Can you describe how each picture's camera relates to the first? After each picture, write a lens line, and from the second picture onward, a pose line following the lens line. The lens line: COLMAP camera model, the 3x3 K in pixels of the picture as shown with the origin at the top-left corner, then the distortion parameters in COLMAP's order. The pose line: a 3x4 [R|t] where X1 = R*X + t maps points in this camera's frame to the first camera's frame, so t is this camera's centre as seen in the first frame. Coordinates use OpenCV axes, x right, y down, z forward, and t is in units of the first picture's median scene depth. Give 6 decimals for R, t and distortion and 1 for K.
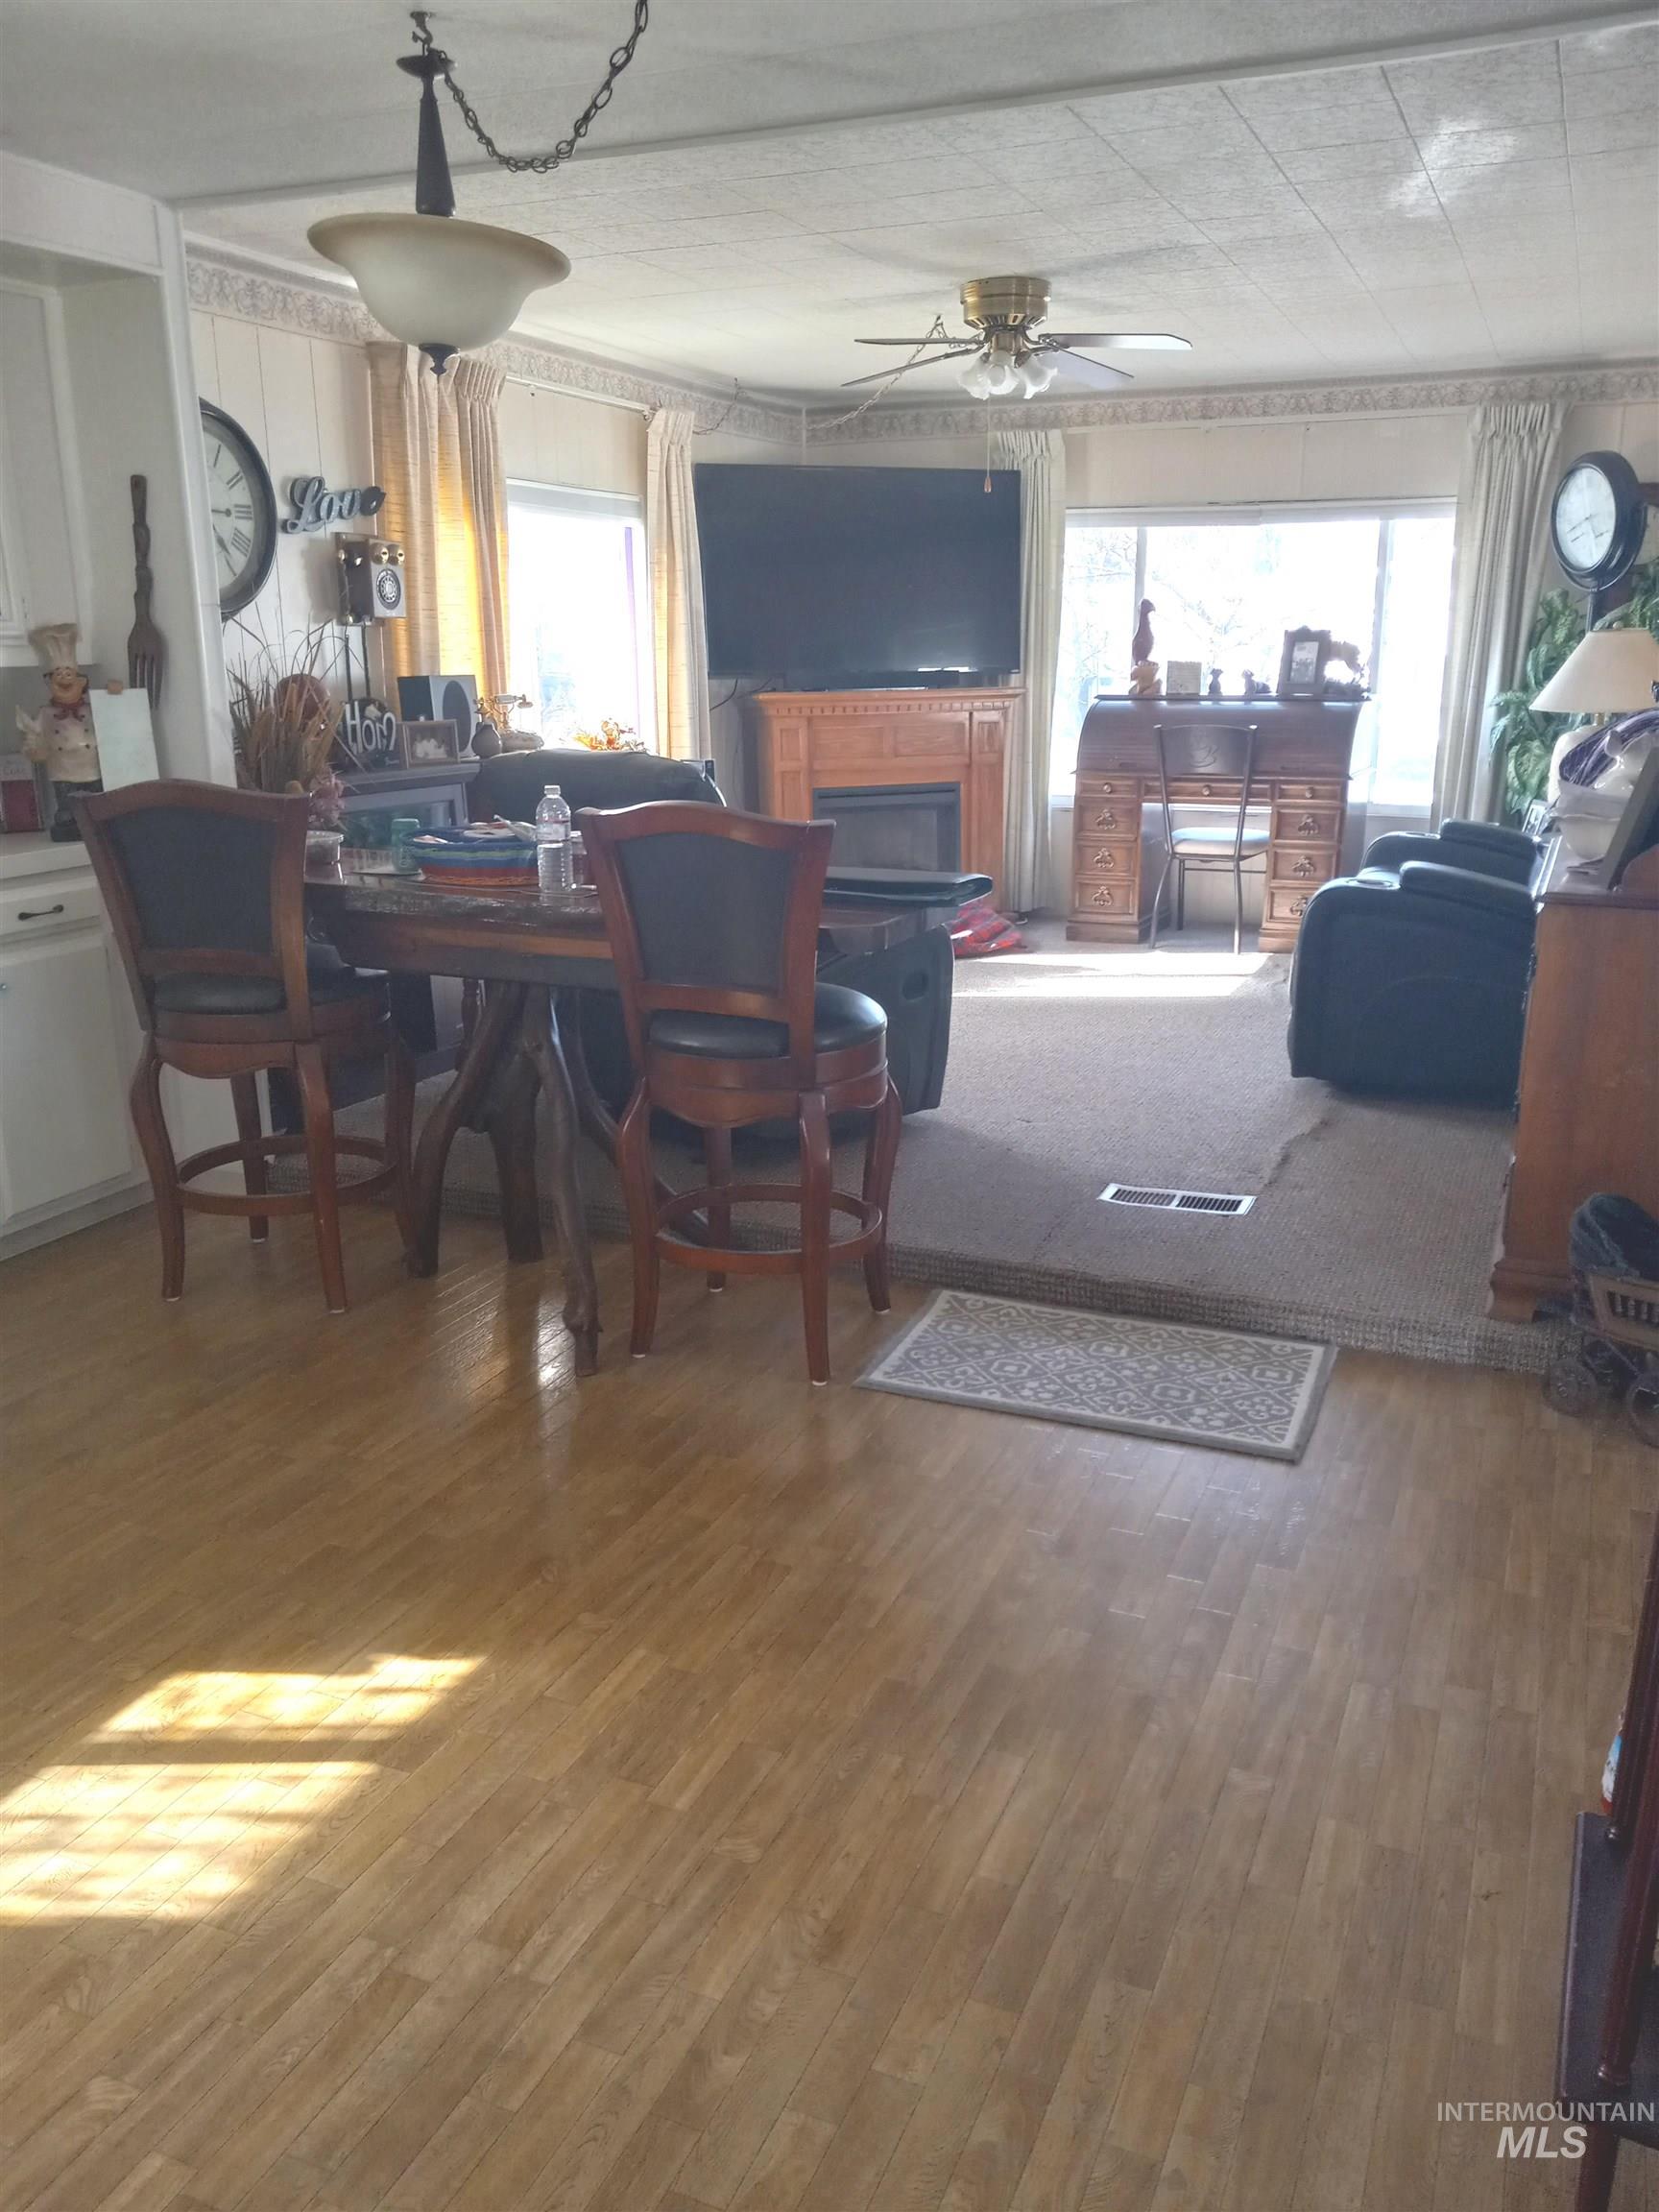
lens RADIAL K [[1781.6, 0, 846.8], [0, 1781.6, 1120.6], [0, 0, 1]] dist [0.004887, 0.002100]
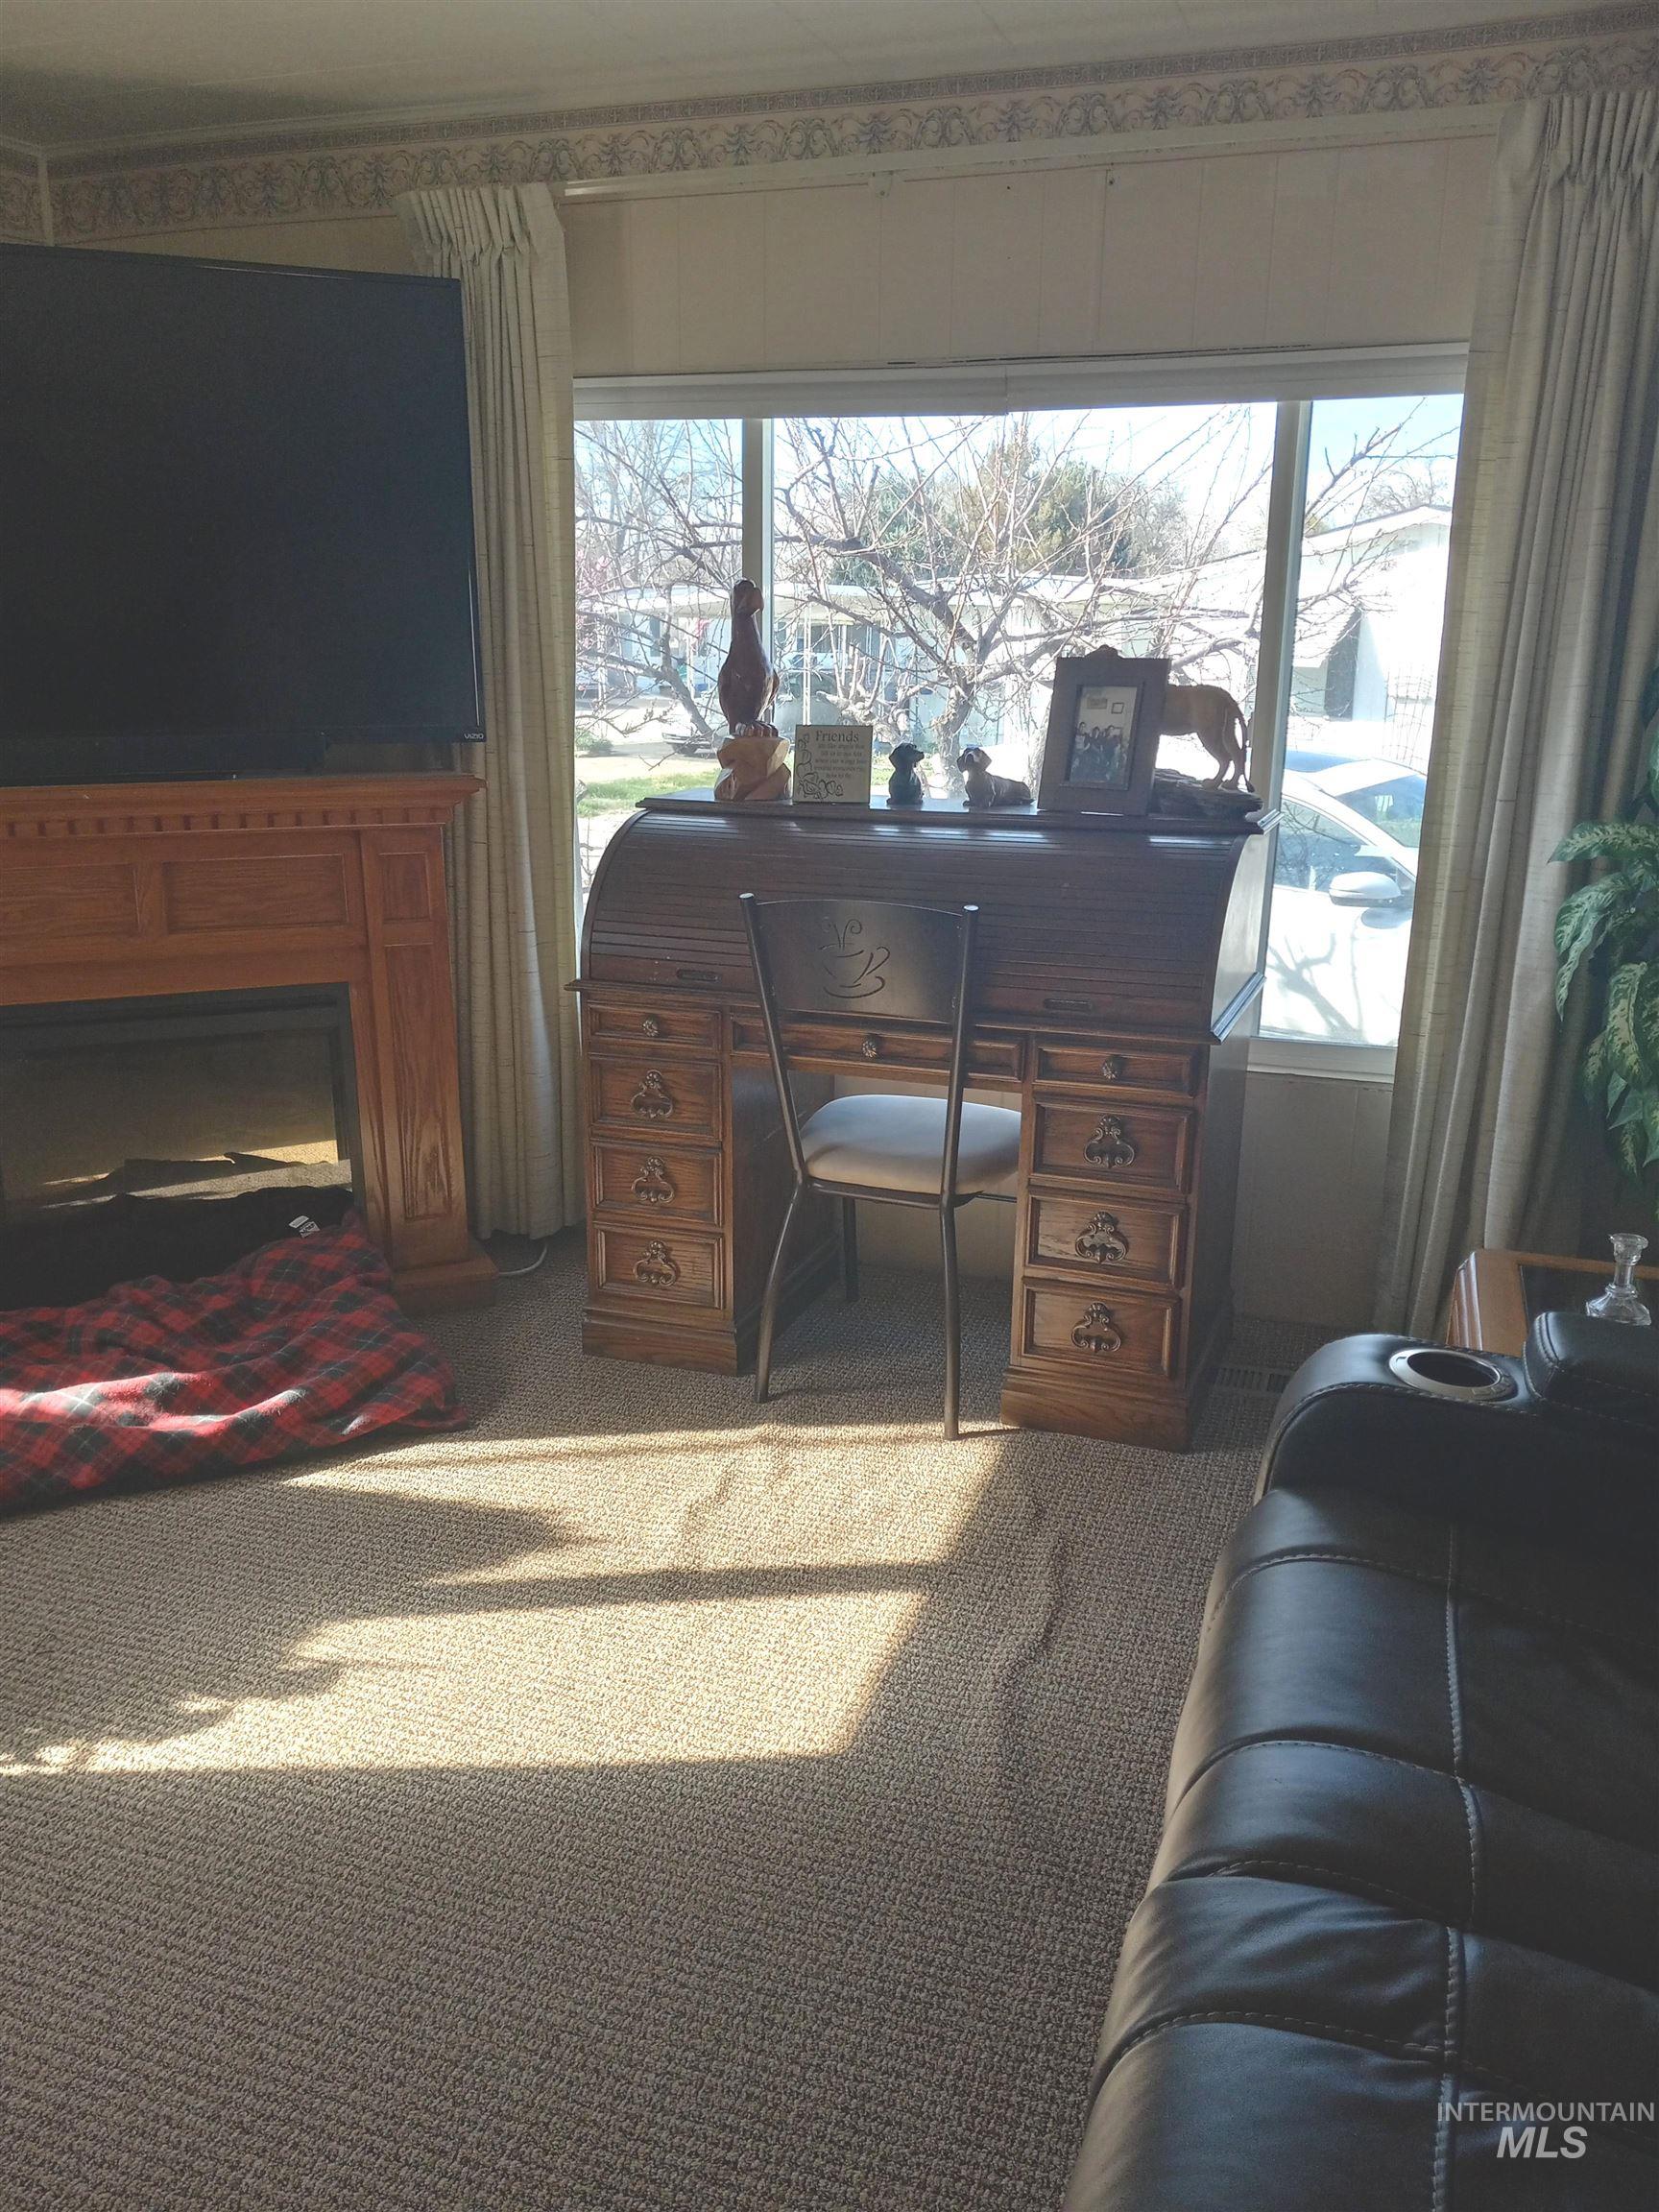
lens RADIAL K [[1781.6, 0, 824.8], [0, 1781.6, 1118.4], [0, 0, 1]] dist [0.004887, 0.002100]
pose [[0.998303, -0.005549, 0.057968, 0.164928], [0.005348, 0.999979, 0.003628, -0.167643], [-0.057987, -0.003312, 0.998312, 0.581401]]
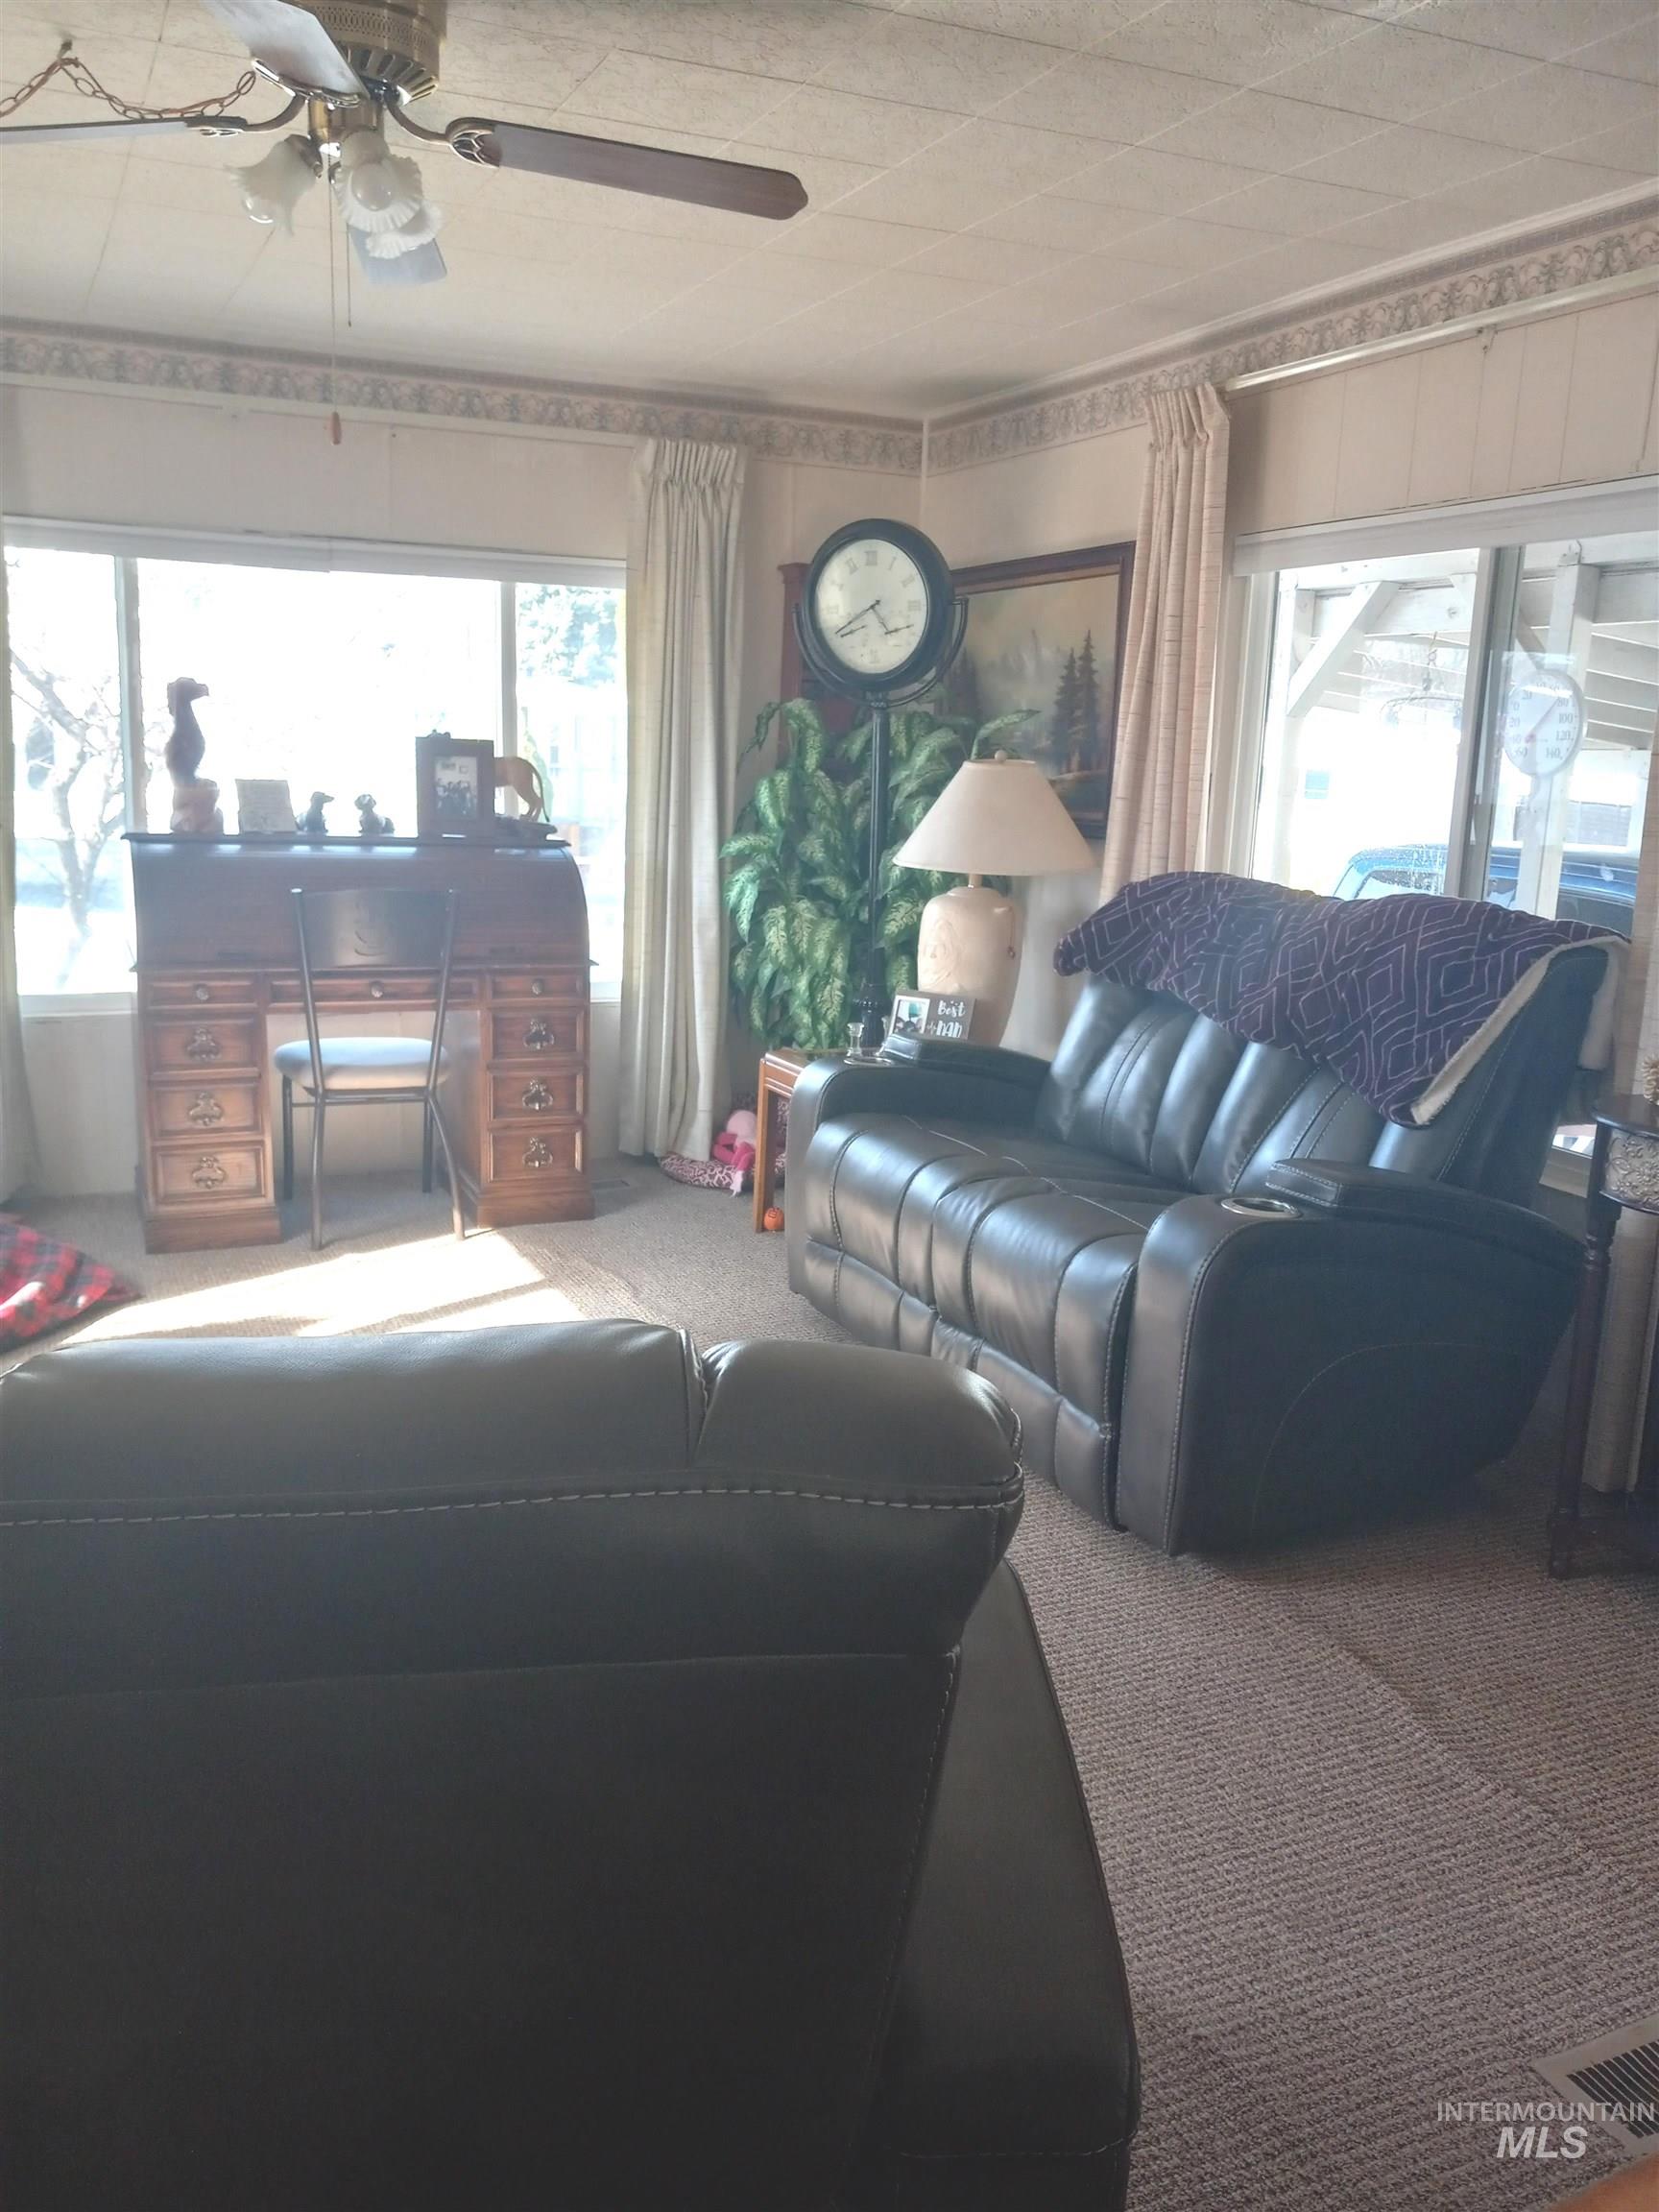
lens RADIAL K [[1781.6, 0, 812.8], [0, 1781.6, 1117.6], [0, 0, 1]] dist [0.004887, 0.002100]
pose [[0.682120, -0.122271, 0.720945, -0.141999], [0.157722, 0.987315, 0.018219, -0.127292], [-0.714028, 0.101281, 0.692752, 0.461428]]
